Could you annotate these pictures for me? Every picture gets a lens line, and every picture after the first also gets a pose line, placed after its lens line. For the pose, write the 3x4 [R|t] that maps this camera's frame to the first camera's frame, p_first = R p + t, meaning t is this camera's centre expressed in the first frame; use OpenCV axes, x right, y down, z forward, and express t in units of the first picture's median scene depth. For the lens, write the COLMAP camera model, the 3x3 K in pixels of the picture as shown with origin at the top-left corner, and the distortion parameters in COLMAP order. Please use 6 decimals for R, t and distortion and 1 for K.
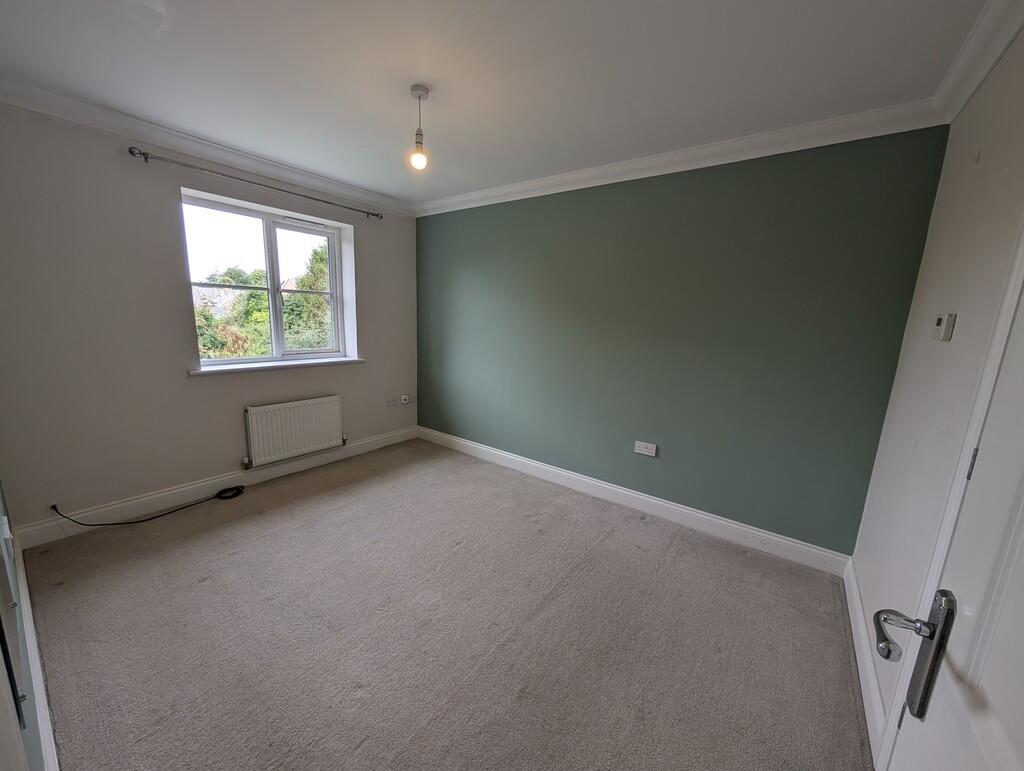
lens RADIAL K [[383.7, 0, 519.7], [0, 383.7, 384.2], [0, 0, 1]] dist [0.002609, -0.000109]
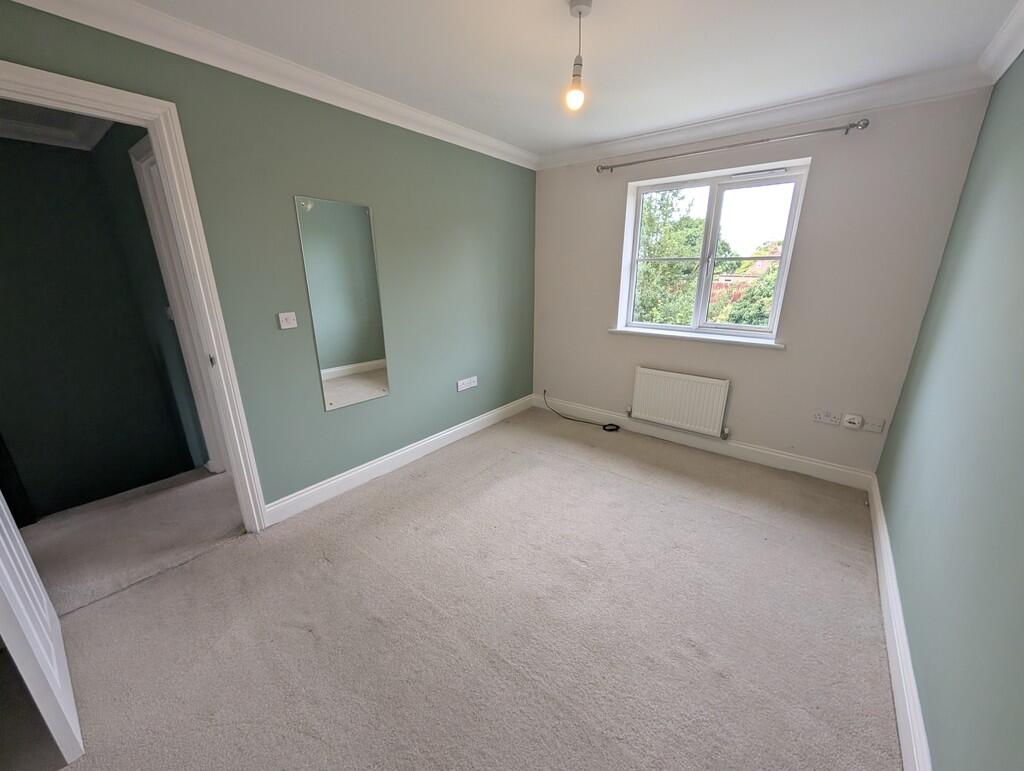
lens RADIAL K [[383.7, 0, 505.7], [0, 383.7, 388.7], [0, 0, 1]] dist [0.002609, -0.000109]
pose [[-0.028723, 0.265177, -0.963772, 0.410739], [-0.172804, 0.948335, 0.266080, -0.107657], [0.984537, 0.174187, 0.018584, 0.545469]]
